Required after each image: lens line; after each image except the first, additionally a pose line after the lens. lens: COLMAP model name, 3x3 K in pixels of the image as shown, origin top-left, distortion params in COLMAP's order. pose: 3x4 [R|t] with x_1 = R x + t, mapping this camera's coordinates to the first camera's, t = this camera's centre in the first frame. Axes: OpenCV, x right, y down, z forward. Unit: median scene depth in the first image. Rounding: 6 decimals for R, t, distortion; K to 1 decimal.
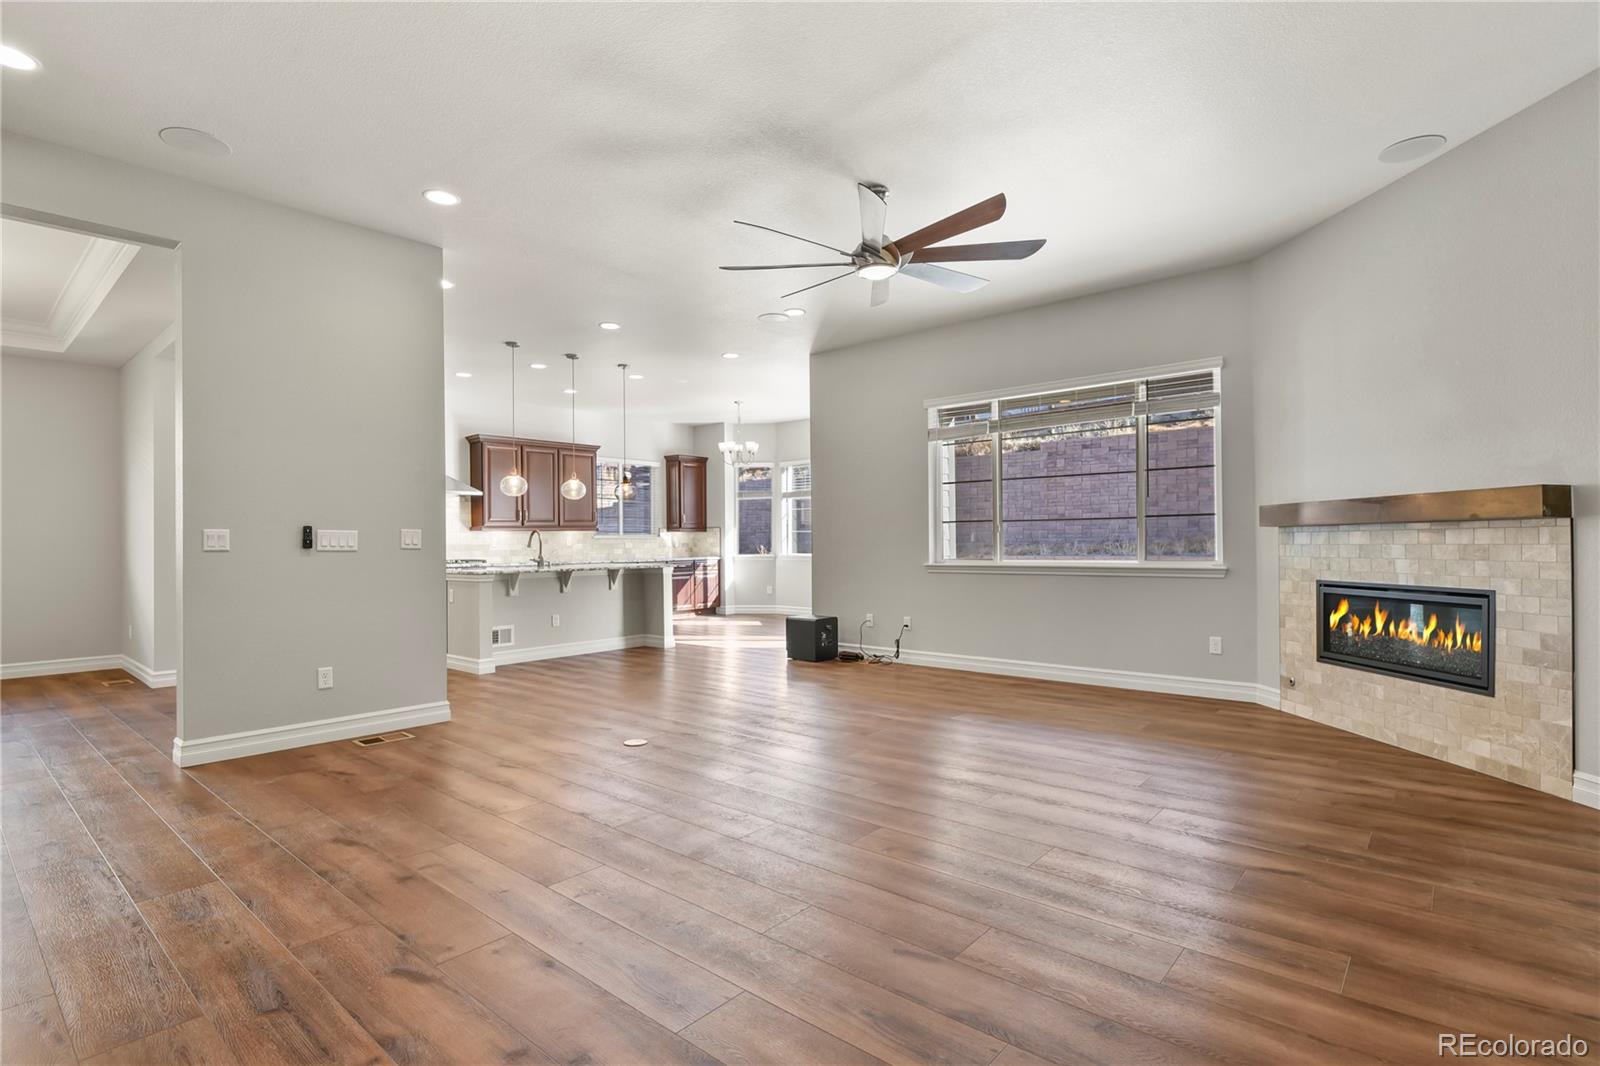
lens RADIAL K [[775.4, 0, 804.7], [0, 775.4, 537.7], [0, 0, 1]] dist [-0.006908, -0.003941]
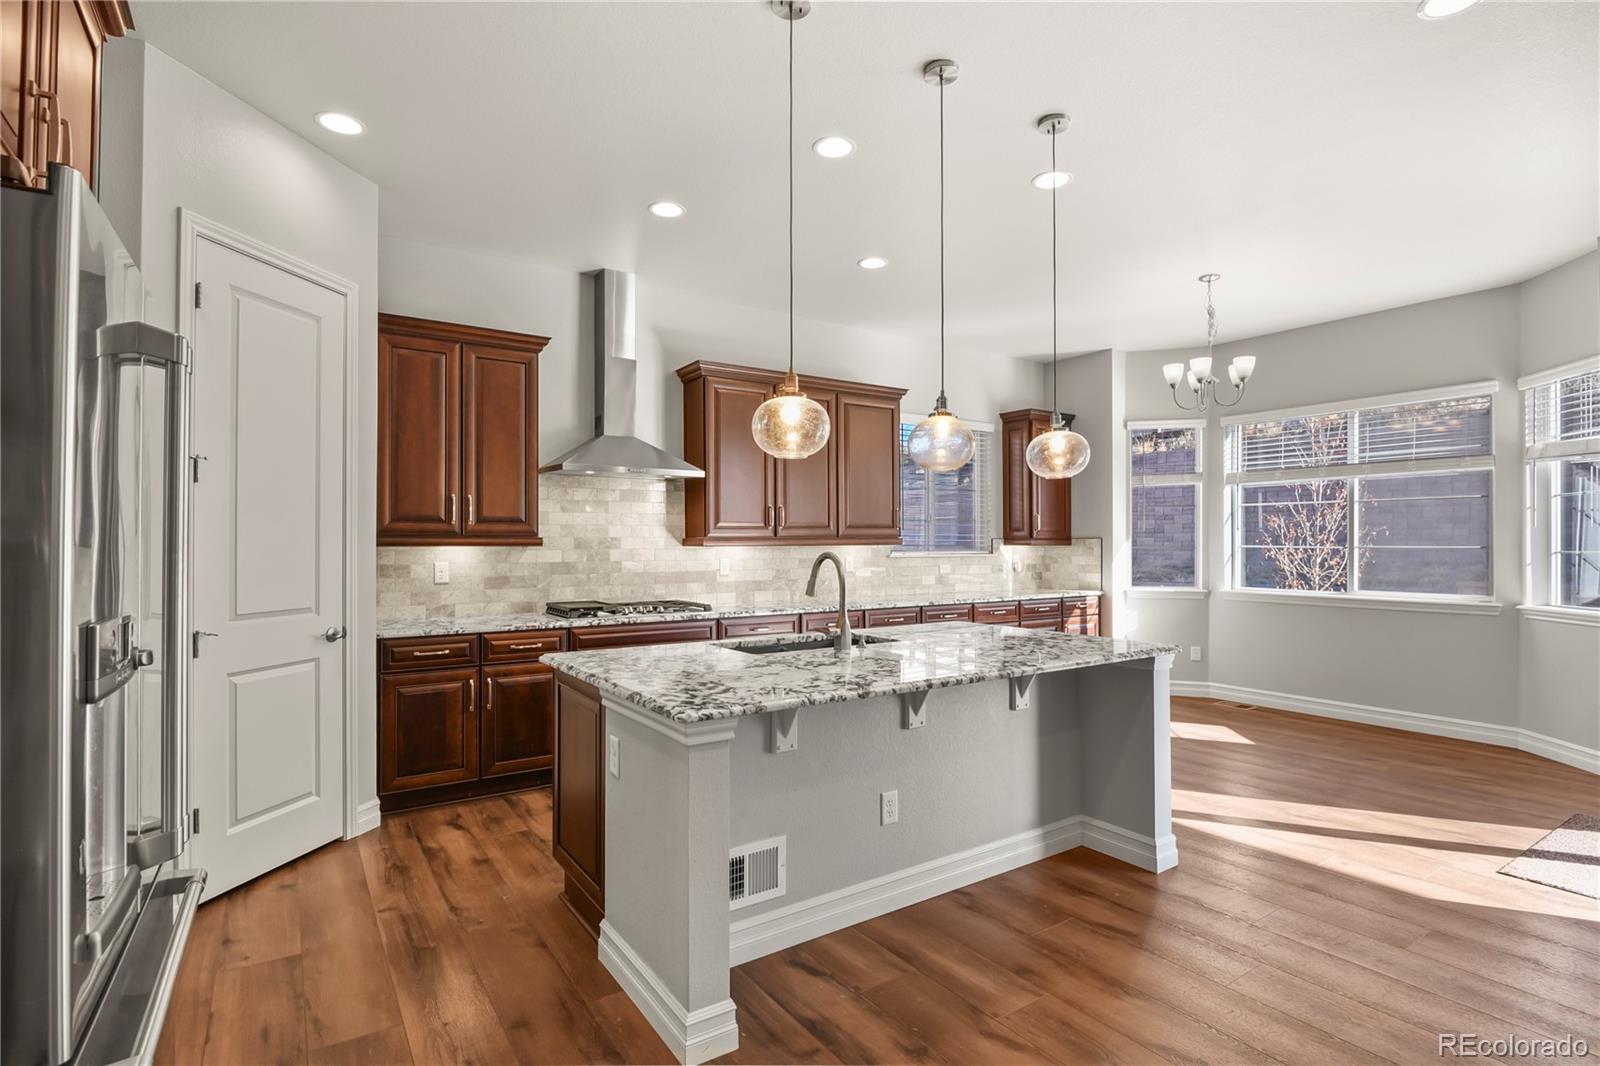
lens RADIAL K [[775.4, 0, 806.9], [0, 775.4, 535.7], [0, 0, 1]] dist [-0.006908, -0.003941]
pose [[0.964788, 0.005232, -0.262975, -0.205118], [-0.006751, 0.999965, -0.004871, -0.013325], [0.262941, 0.006475, 0.964790, 0.496733]]
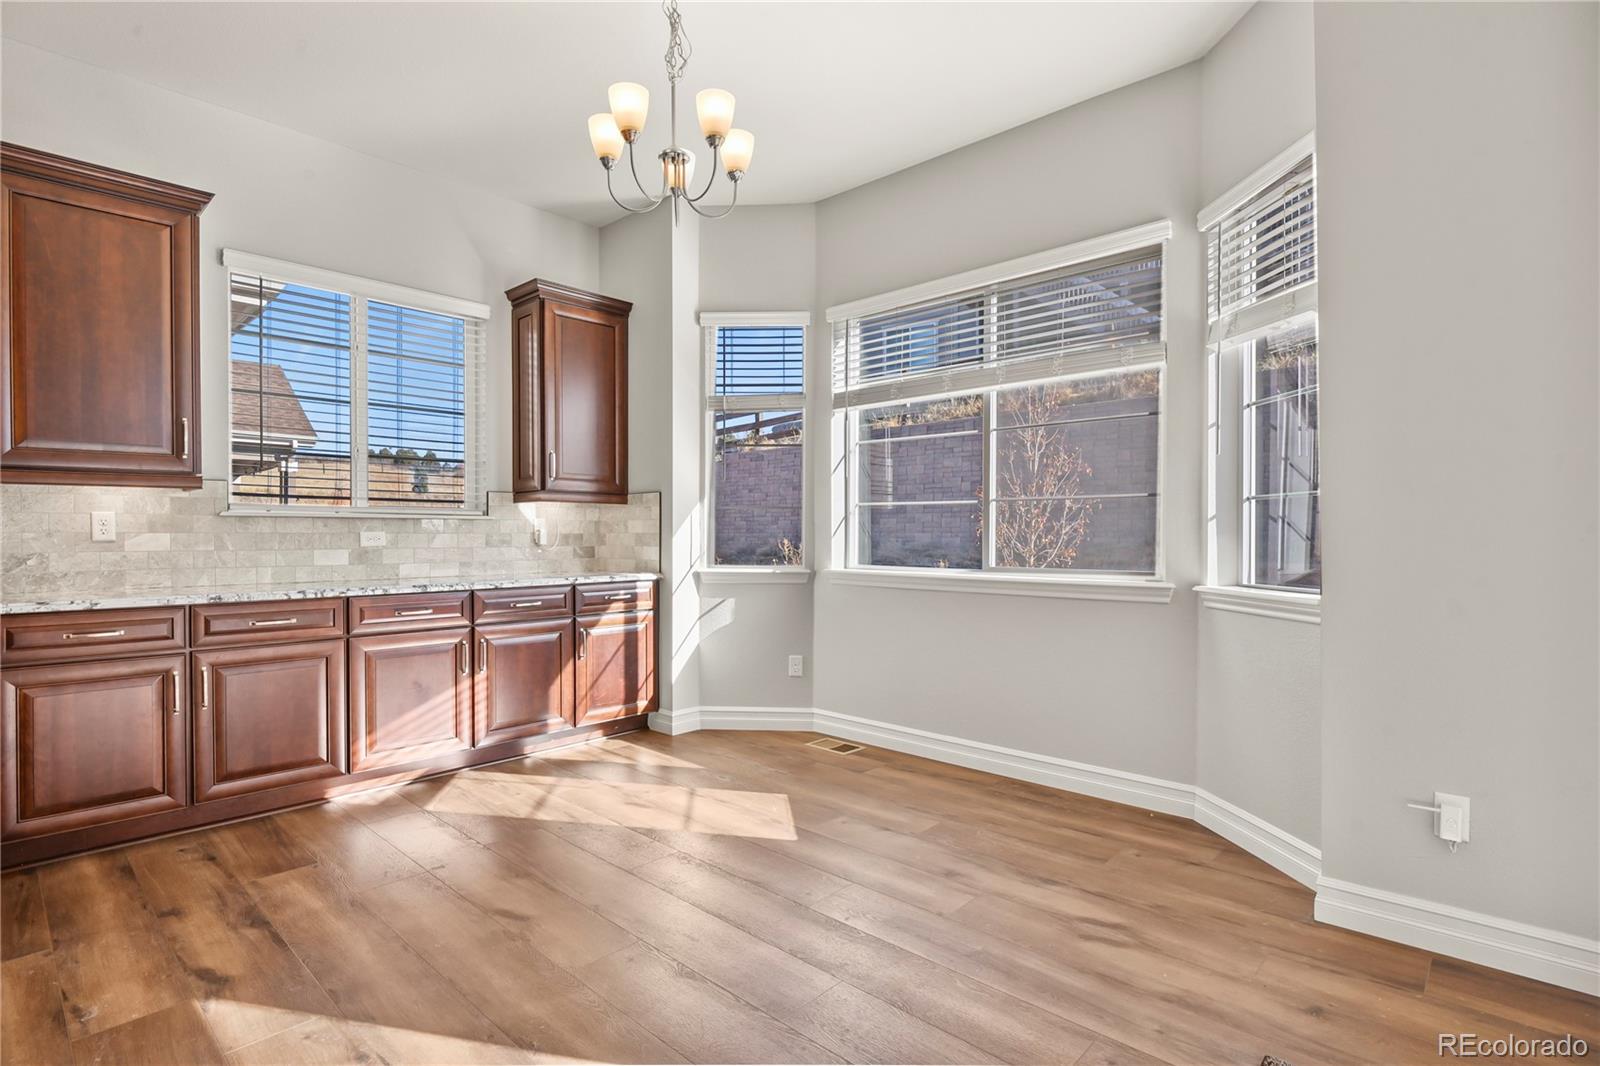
lens RADIAL K [[775.4, 0, 803.5], [0, 775.4, 536.8], [0, 0, 1]] dist [-0.006908, -0.003941]
pose [[0.999405, 0.007297, -0.033719, -0.036535], [-0.007041, 0.999946, 0.007708, 0.005700], [0.033774, -0.007466, 0.999402, 0.786680]]
